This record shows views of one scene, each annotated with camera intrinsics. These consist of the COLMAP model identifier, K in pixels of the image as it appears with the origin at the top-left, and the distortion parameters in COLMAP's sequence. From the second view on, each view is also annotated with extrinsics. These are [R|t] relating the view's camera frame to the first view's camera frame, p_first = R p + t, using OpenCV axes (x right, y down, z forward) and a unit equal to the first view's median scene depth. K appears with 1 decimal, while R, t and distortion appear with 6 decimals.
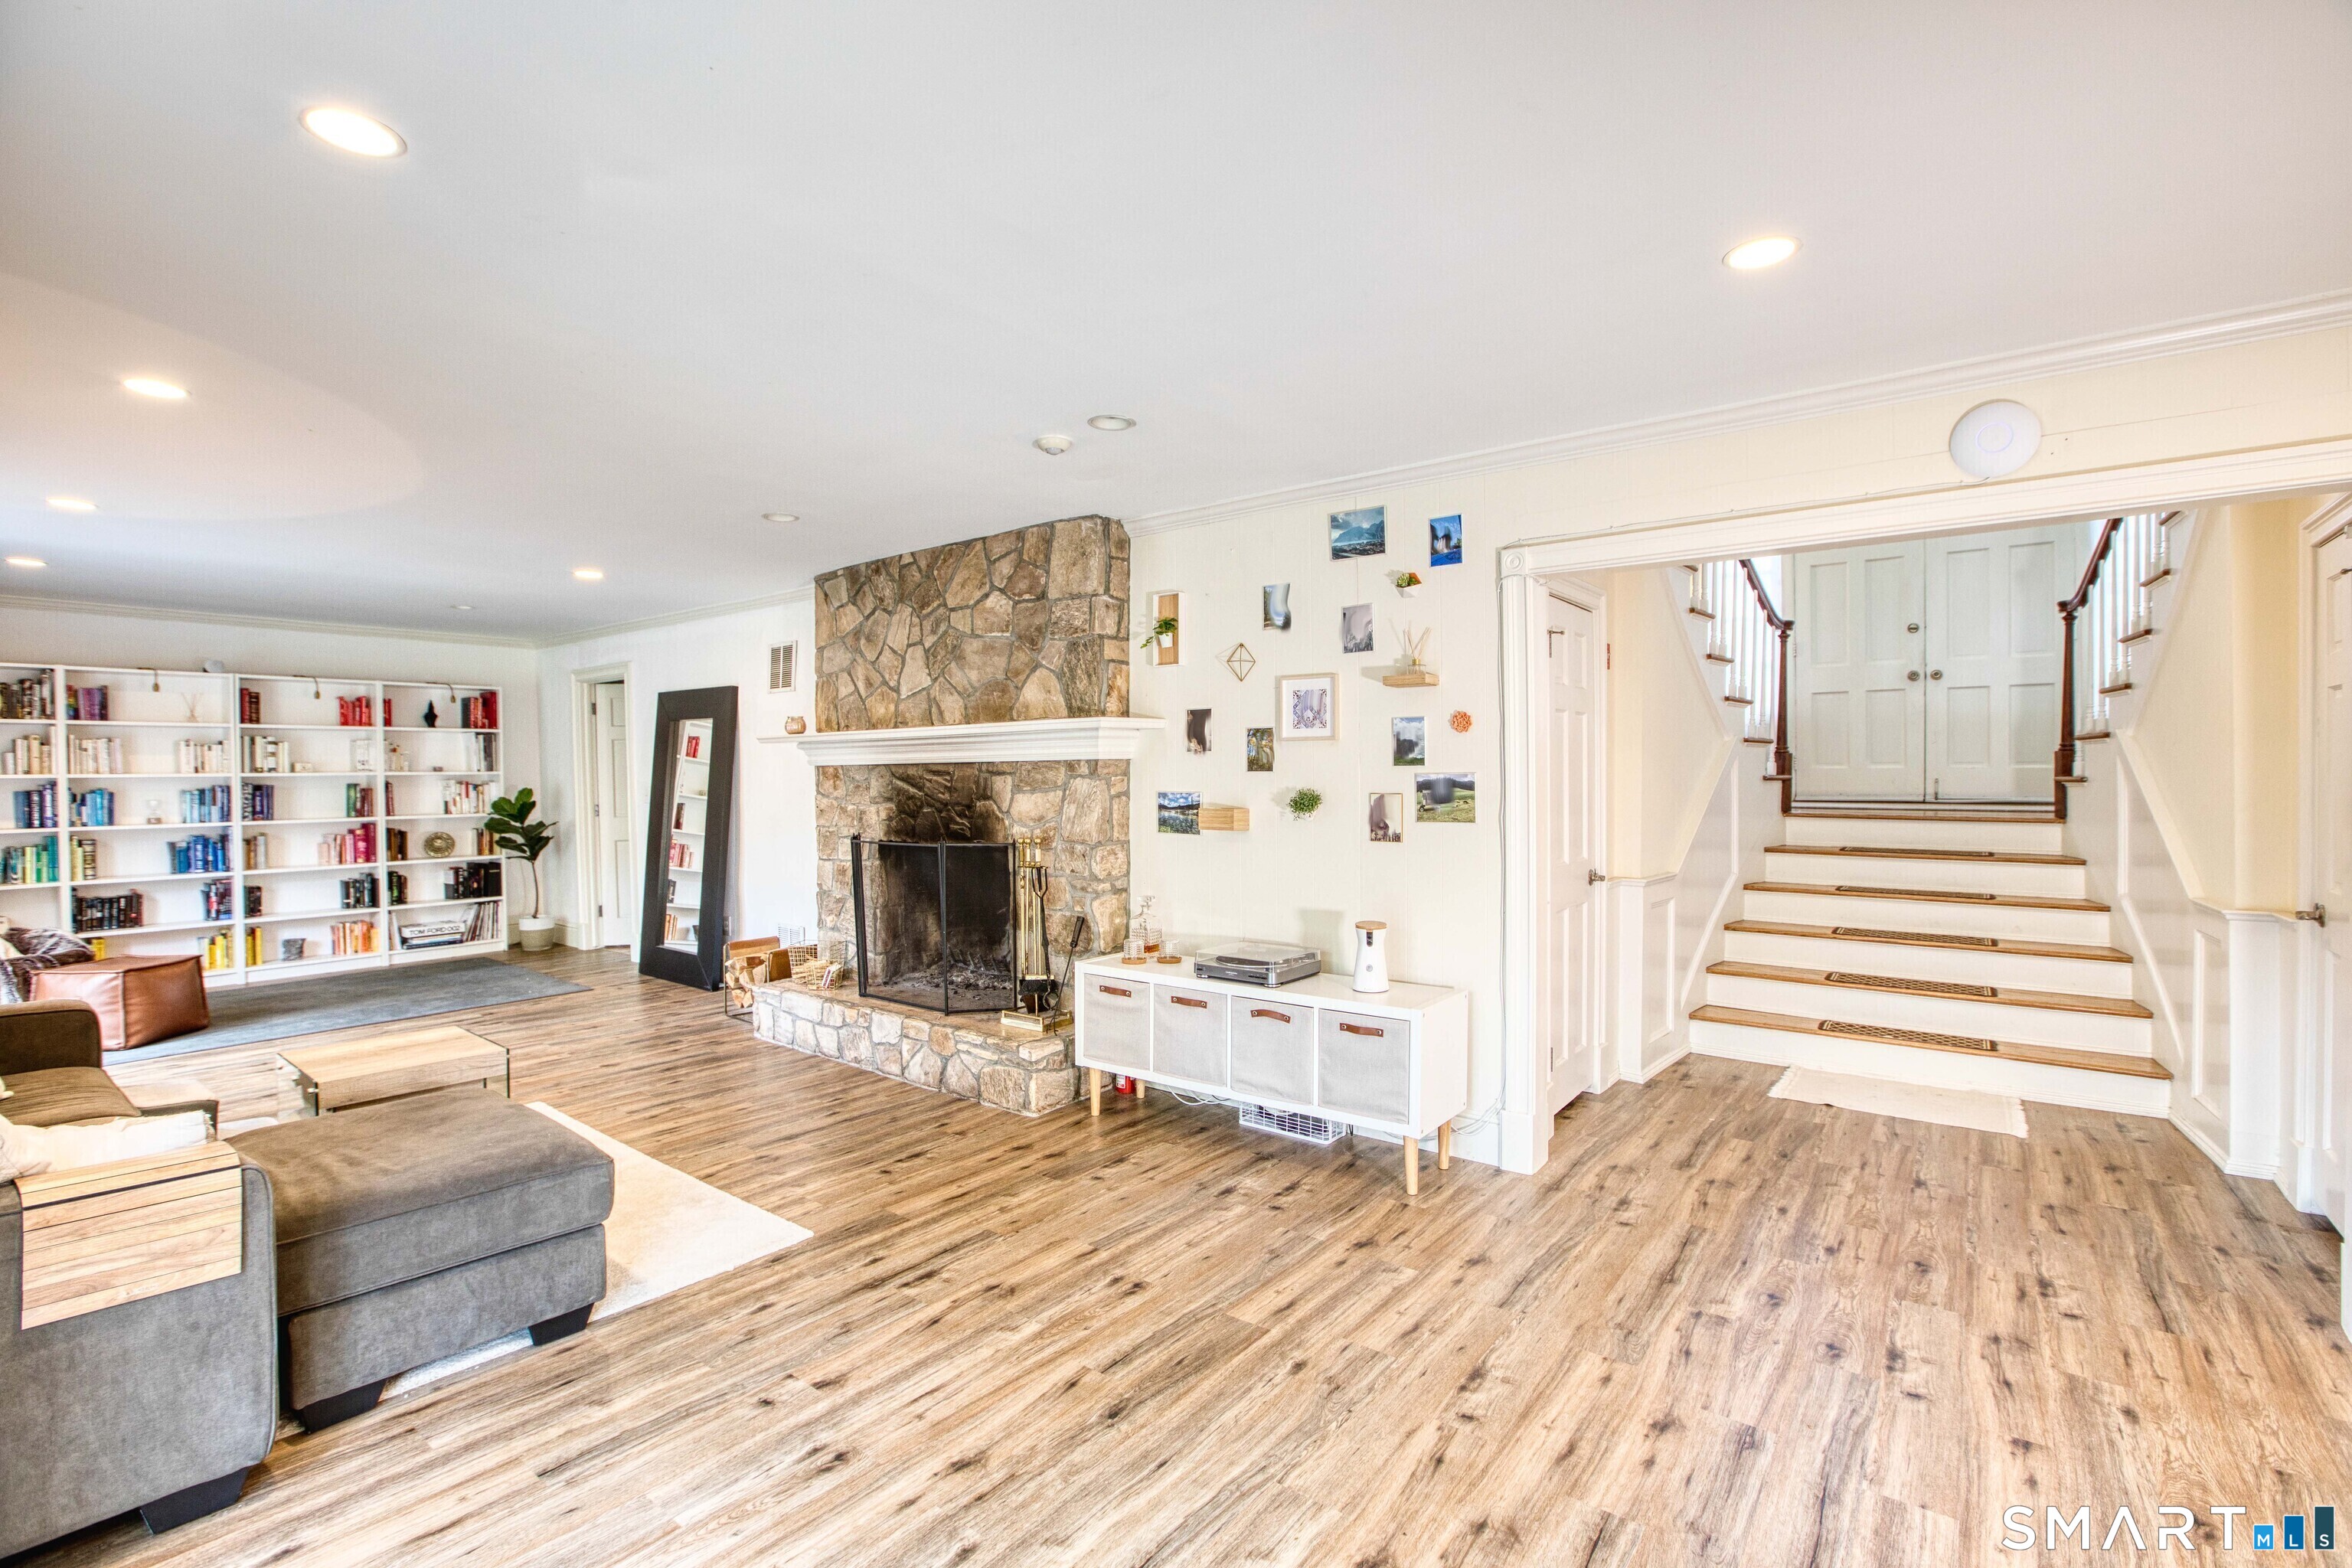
lens RADIAL K [[1066.6, 0, 1177.3], [0, 1066.6, 784.6], [0, 0, 1]] dist [-0.041019, 0.009080]
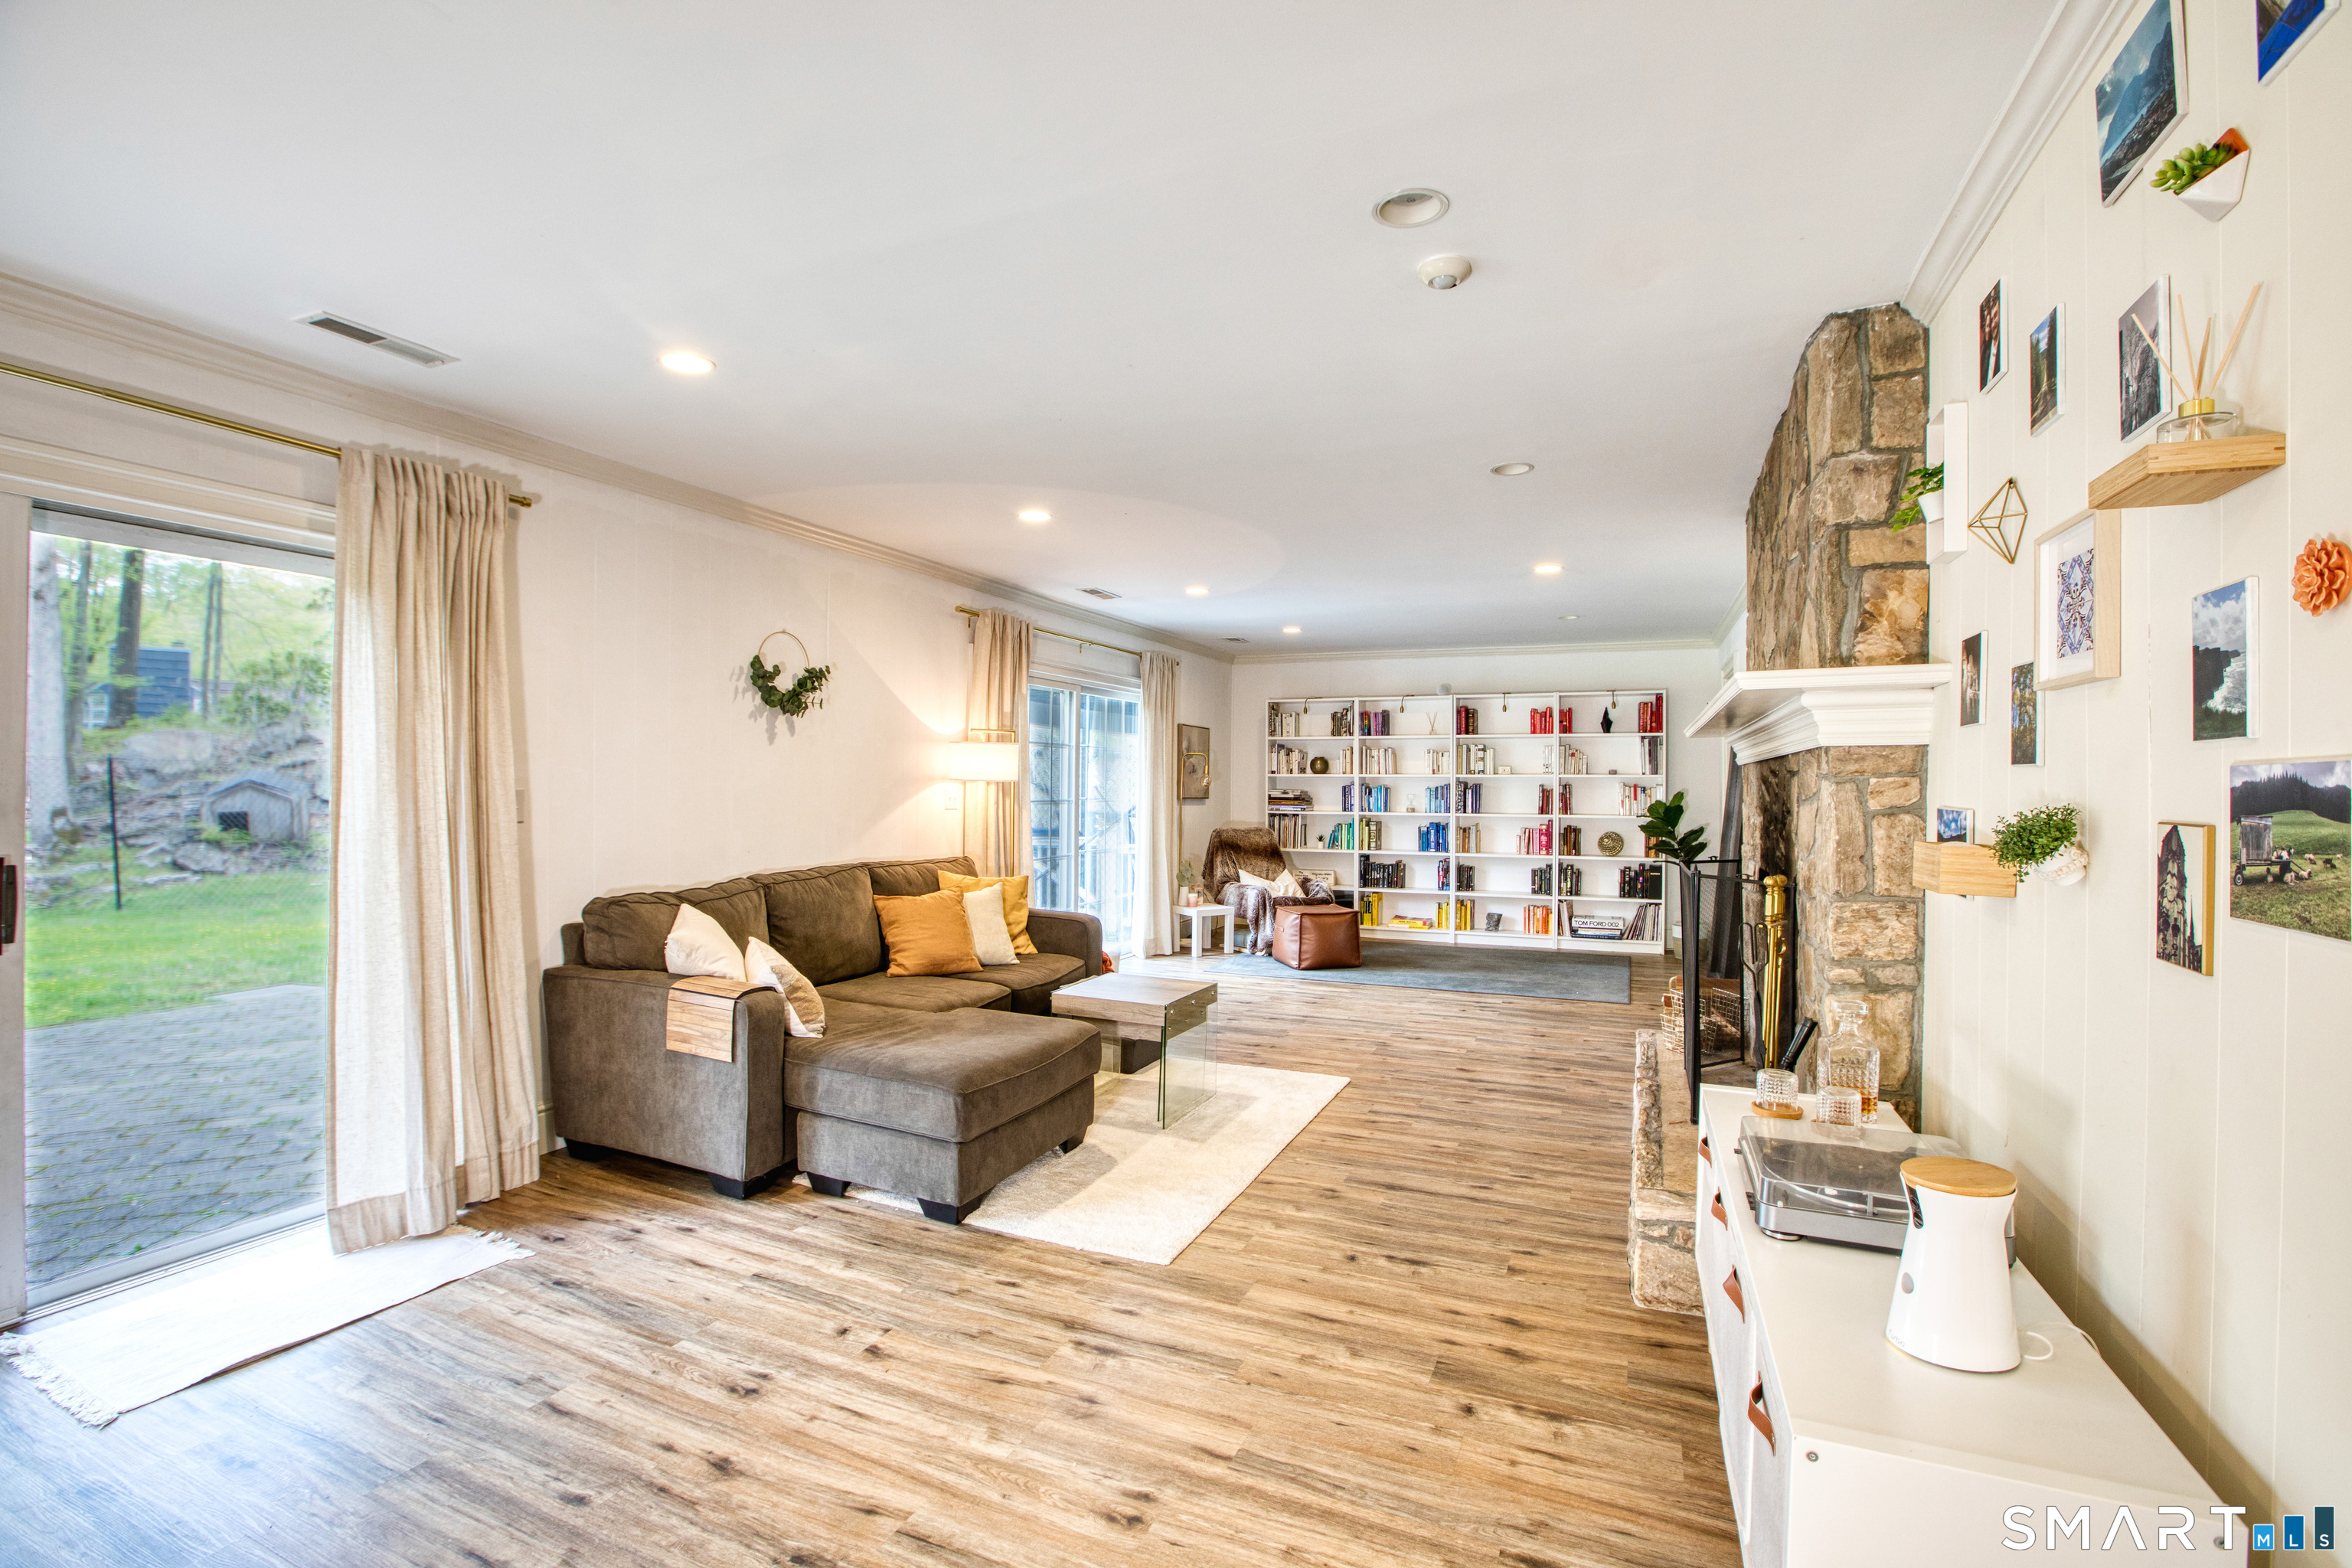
lens RADIAL K [[1066.6, 0, 1170.3], [0, 1066.6, 774.3], [0, 0, 1]] dist [-0.041019, 0.009080]
pose [[0.238714, 0.001401, -0.971089, 0.408688], [-0.020784, 0.999777, -0.003667, 0.000706], [0.970867, 0.021059, 0.238690, 0.567283]]
